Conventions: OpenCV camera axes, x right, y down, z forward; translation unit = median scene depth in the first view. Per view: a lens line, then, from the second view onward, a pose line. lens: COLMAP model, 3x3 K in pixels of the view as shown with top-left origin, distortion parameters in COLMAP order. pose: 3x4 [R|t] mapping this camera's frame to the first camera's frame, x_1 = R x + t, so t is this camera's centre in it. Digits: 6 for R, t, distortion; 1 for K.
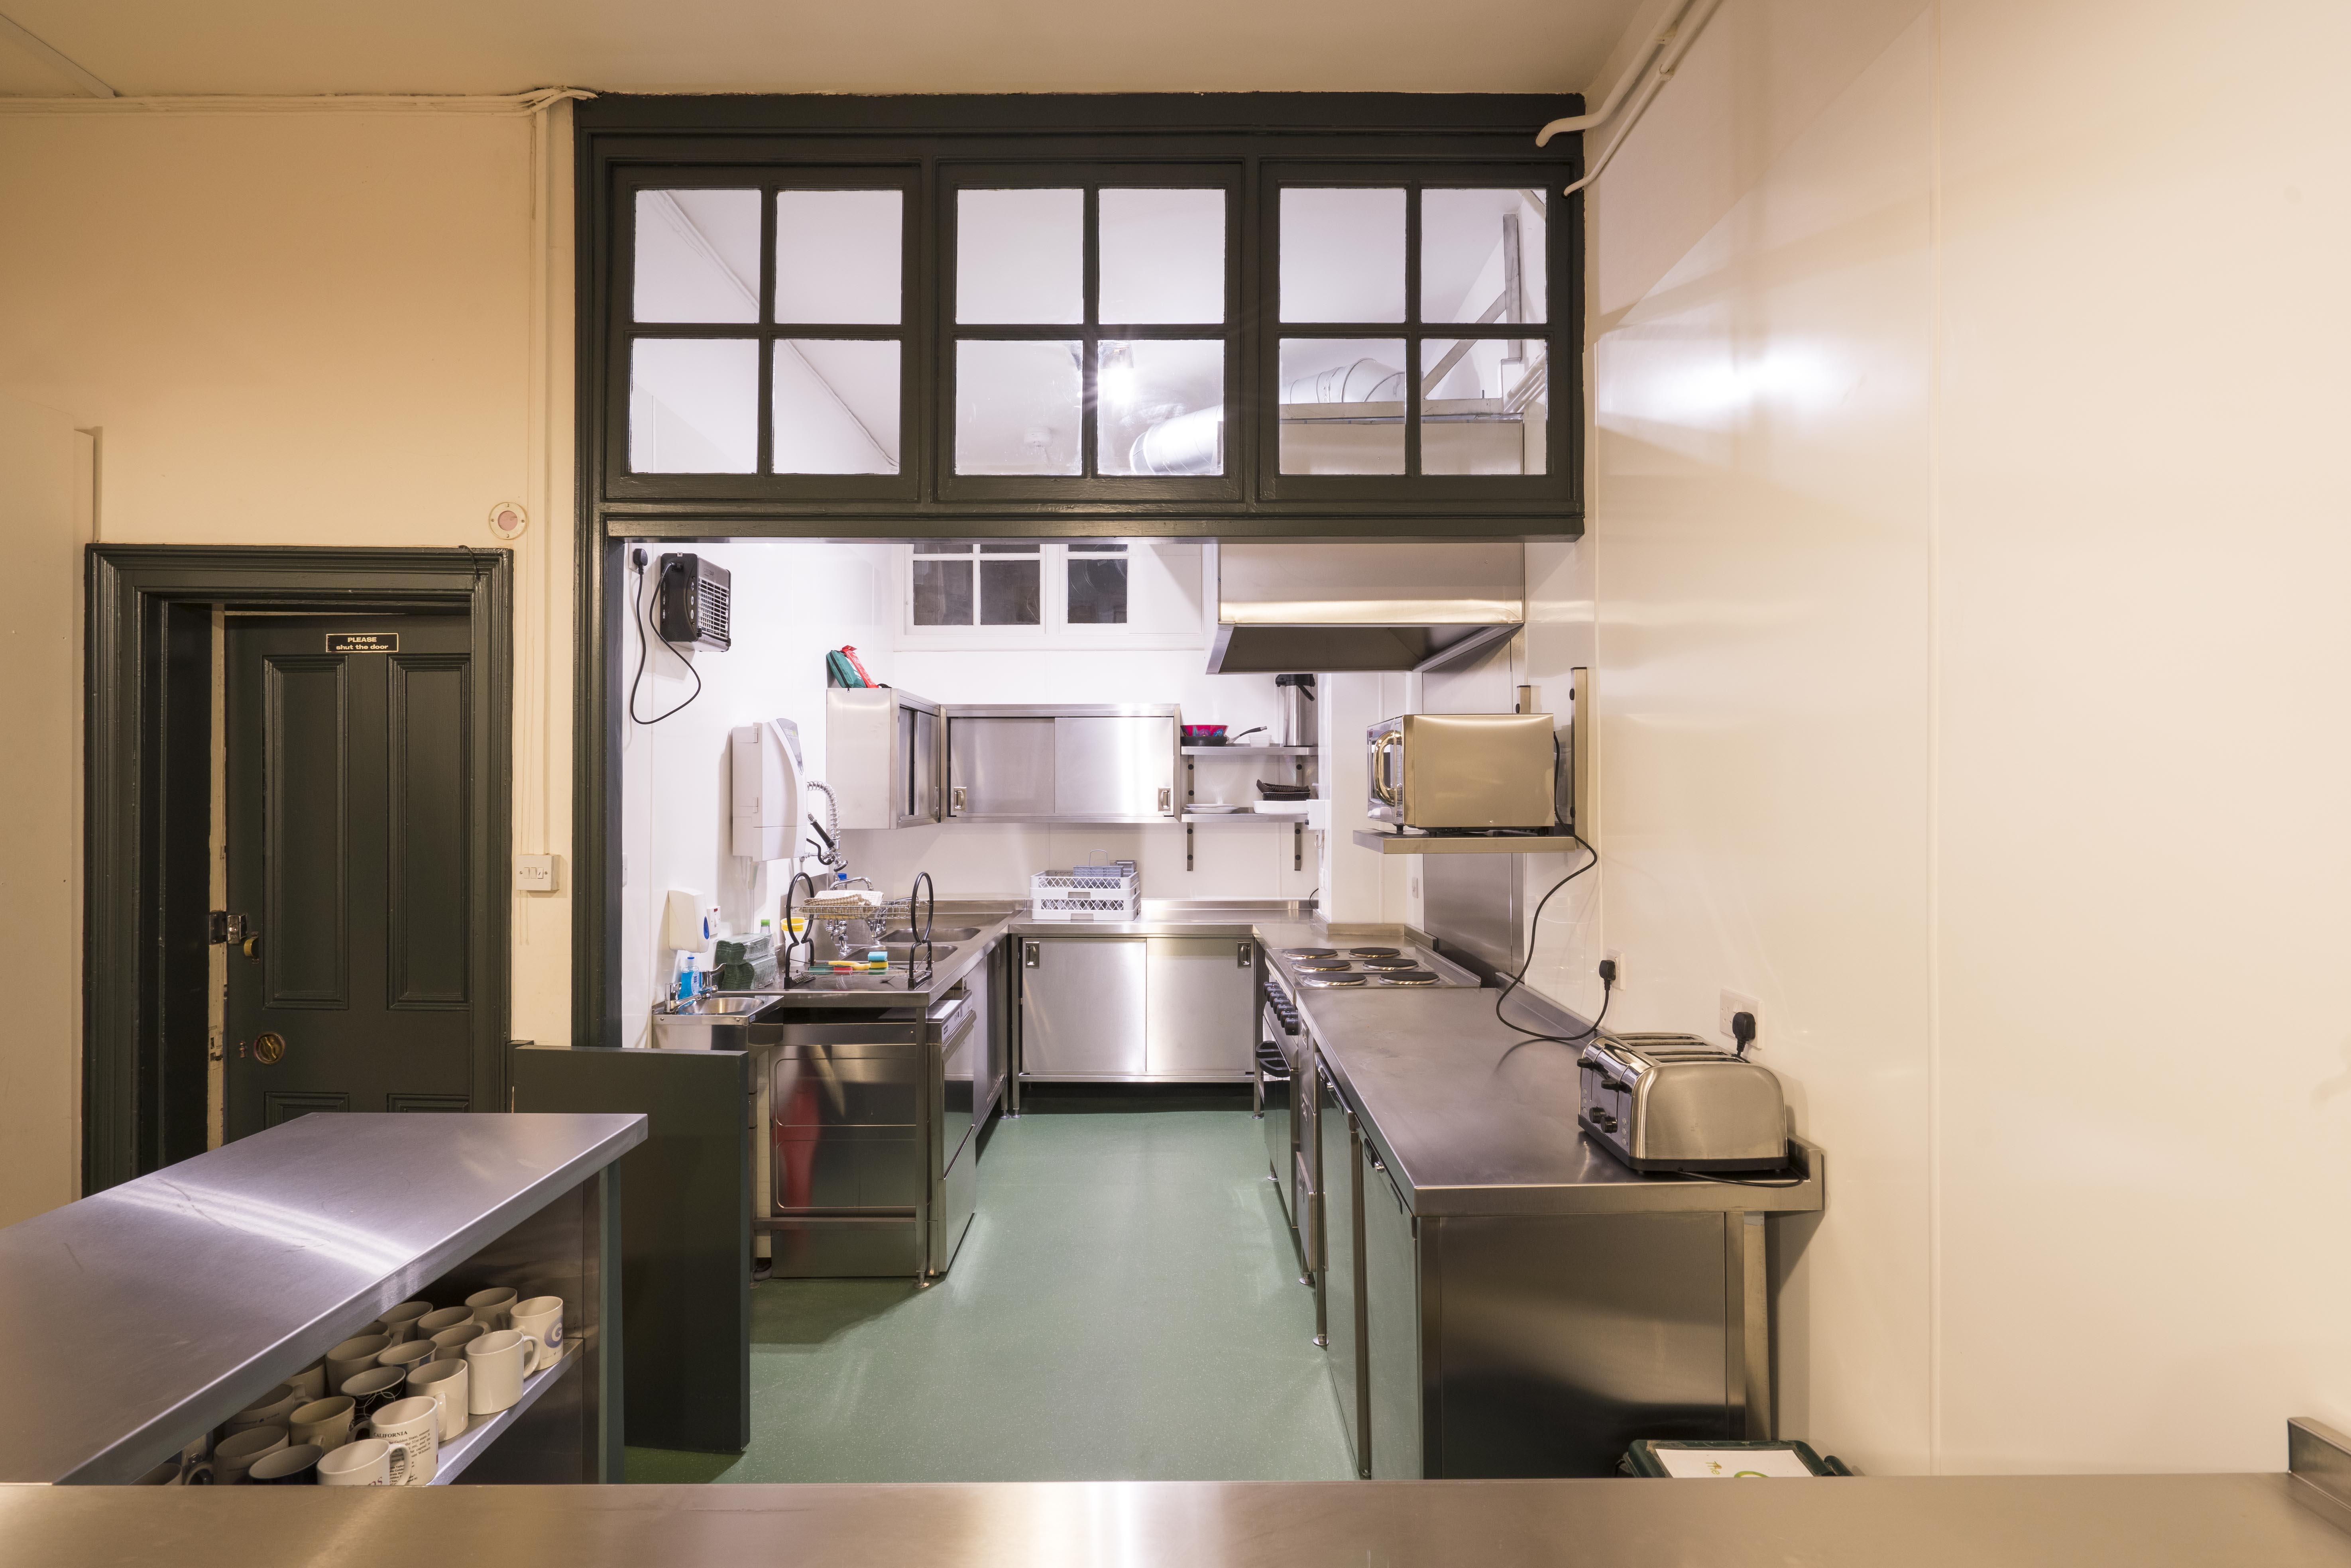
lens RADIAL K [[1121.3, 0, 1185.6], [0, 1121.3, 804.0], [0, 0, 1]] dist [-0.002085, 0.001532]
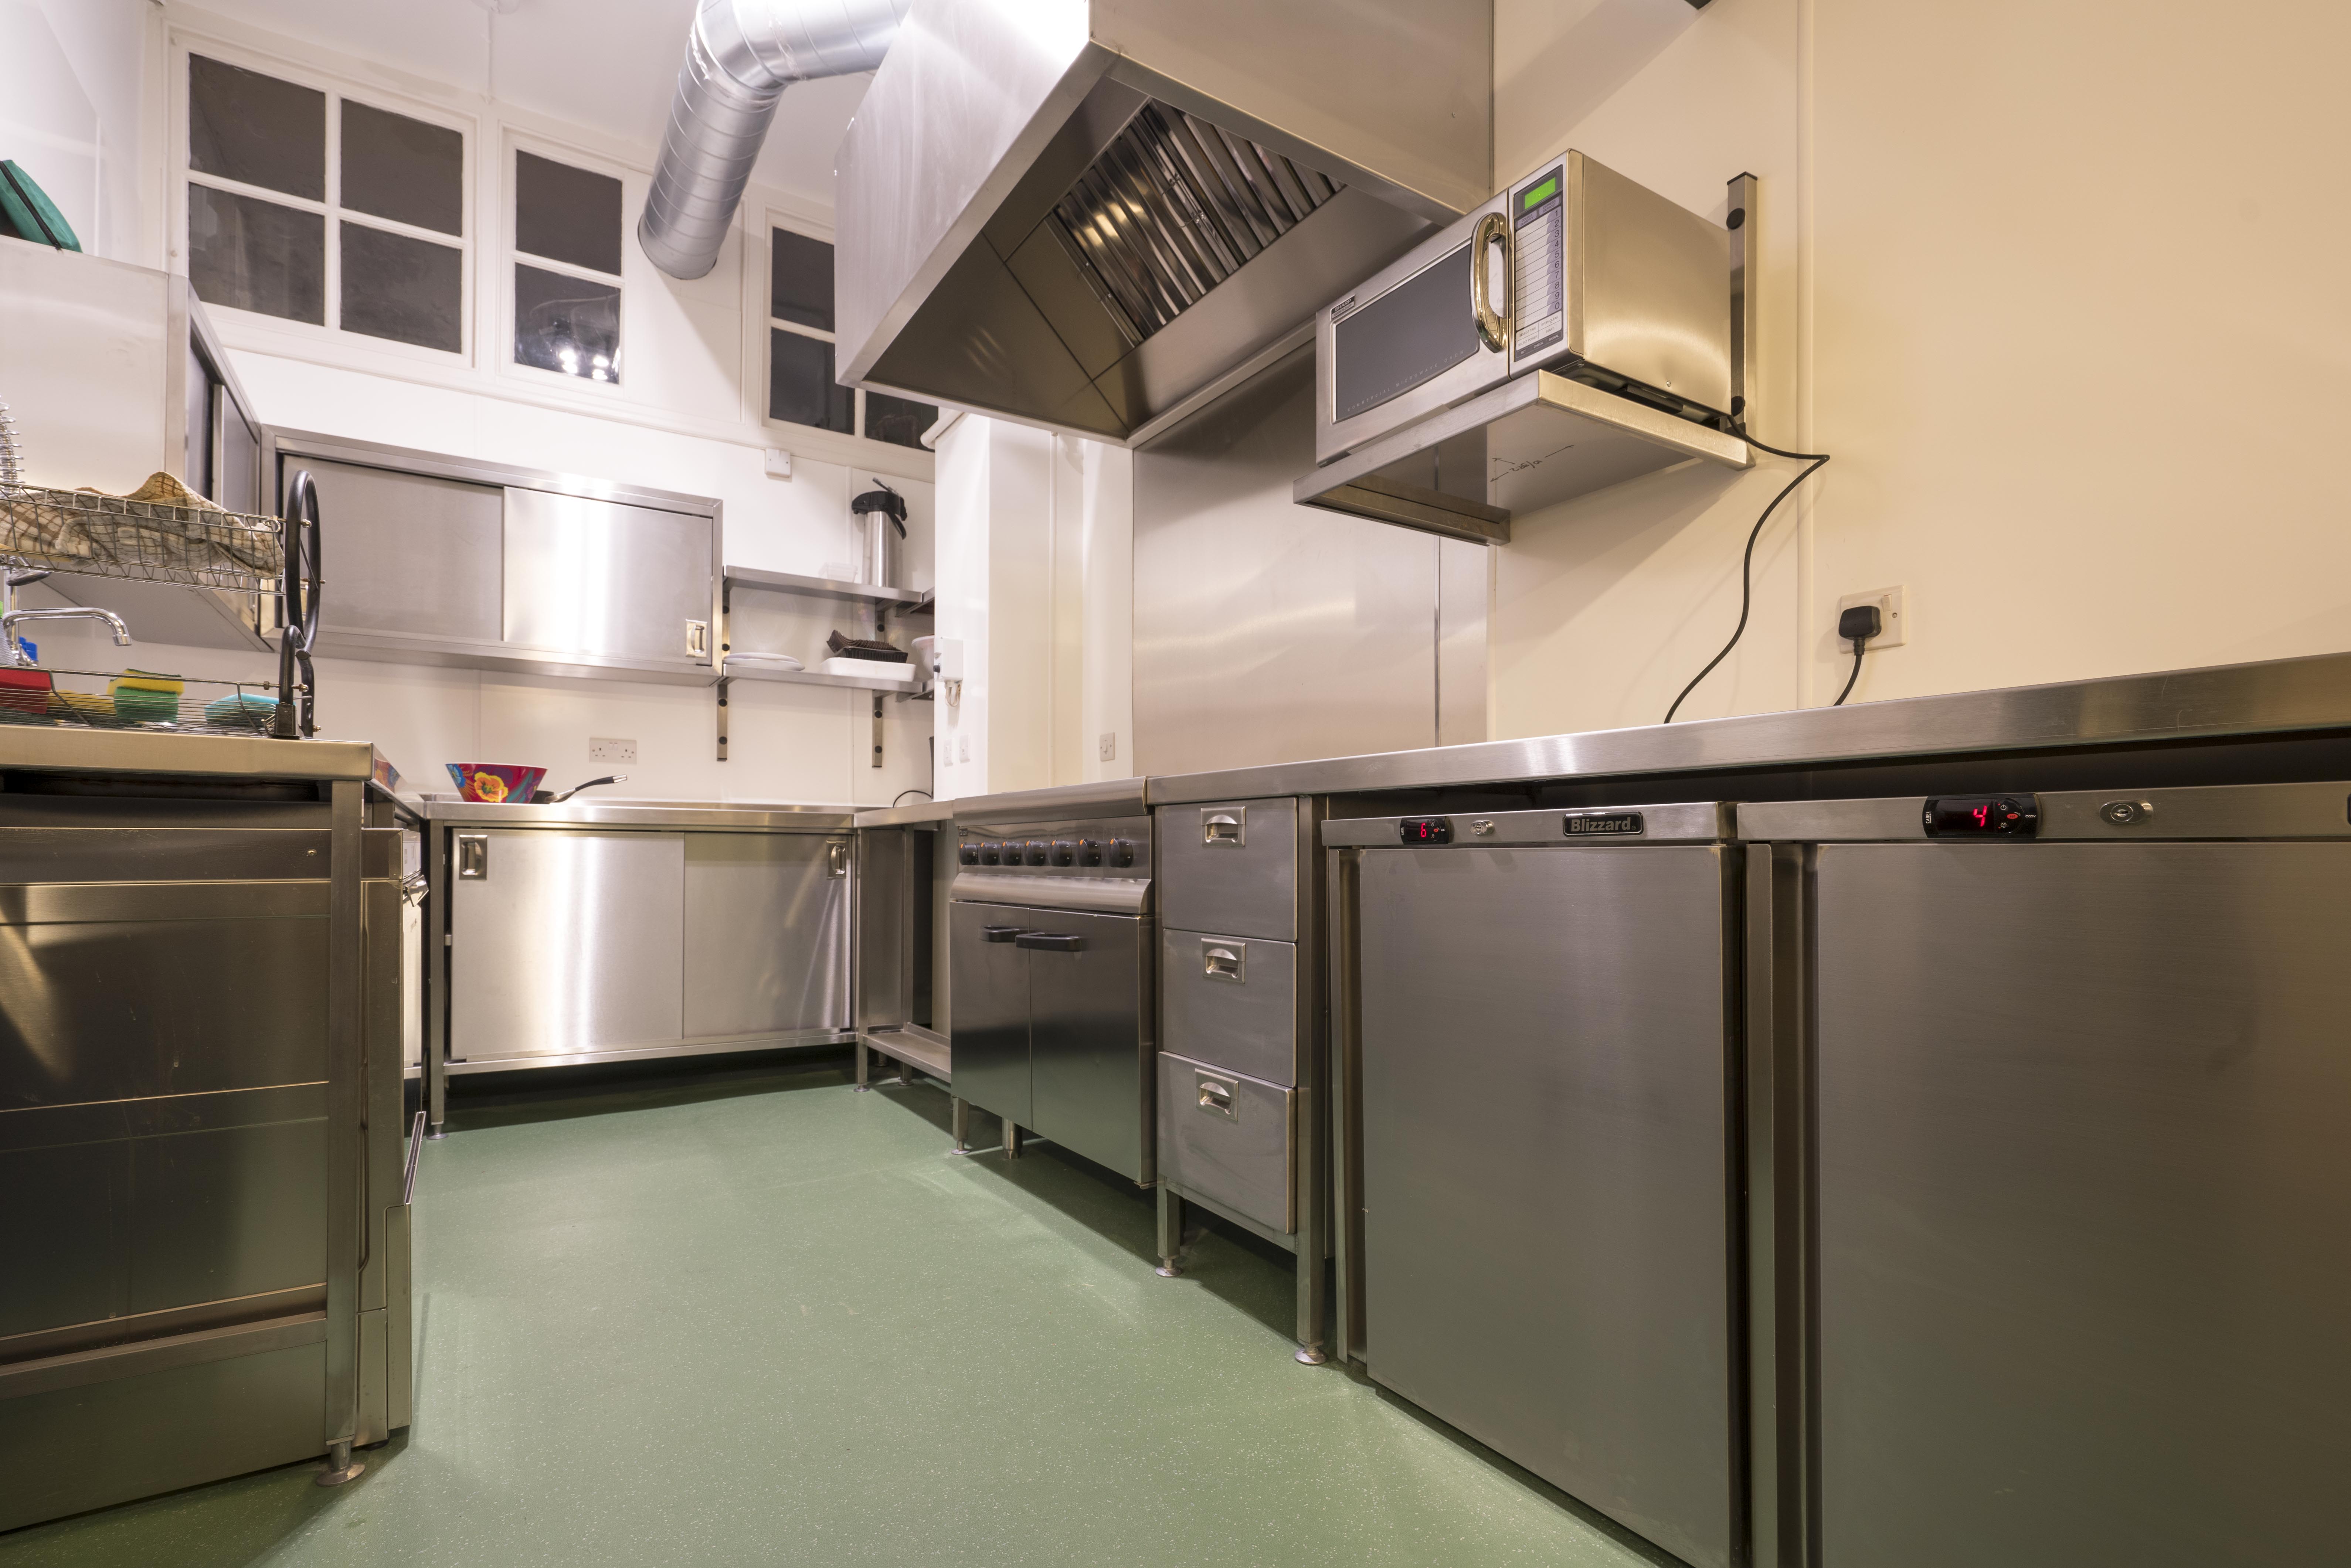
lens RADIAL K [[1052.6, 0, 1149.8], [0, 1052.6, 859.7], [0, 0, 1]] dist [0.000470, 0.000008]
pose [[0.851689, 0.006225, 0.524011, -0.122513], [-0.004333, 0.999979, -0.004836, 0.135548], [-0.524030, 0.001848, 0.851698, 0.341546]]
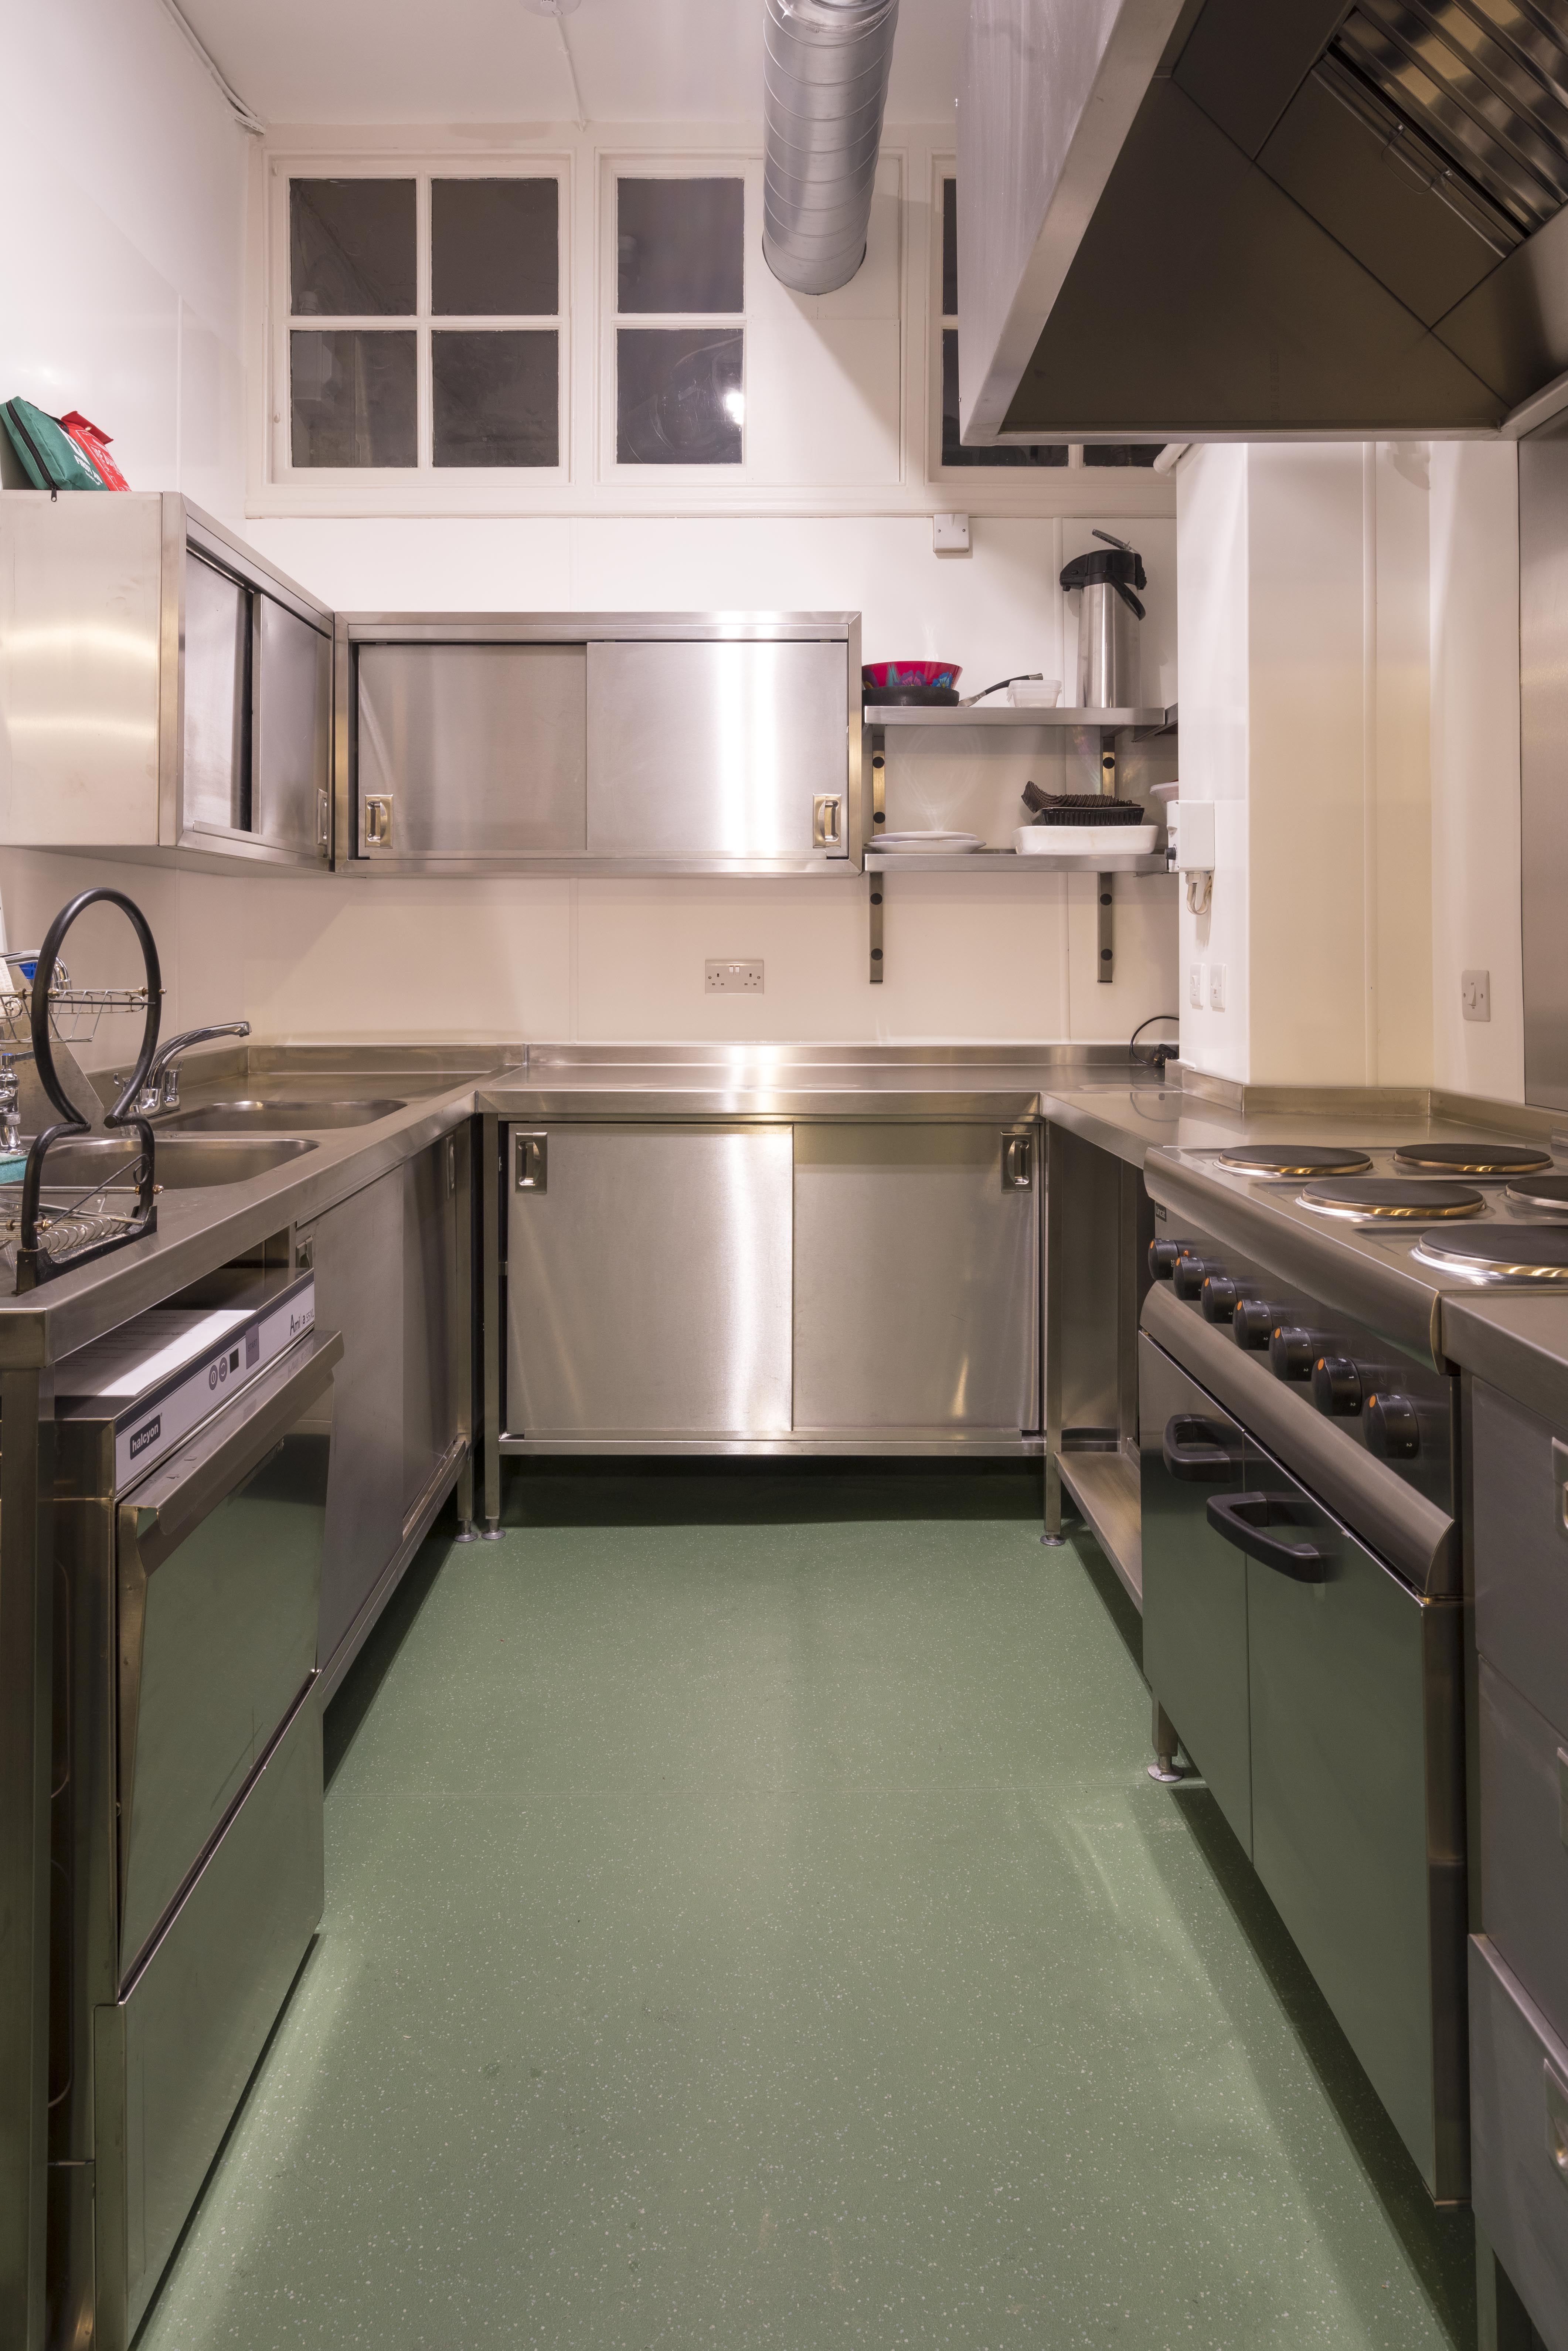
lens RADIAL K [[1469.1, 0, 815.0], [0, 1469.1, 946.6], [0, 0, 1]] dist [0.002880, 0.003024]
pose [[0.999820, 0.001514, 0.018906, -0.036868], [-0.001338, 0.999955, -0.009349, 0.055323], [-0.018920, 0.009322, 0.999778, 0.422306]]
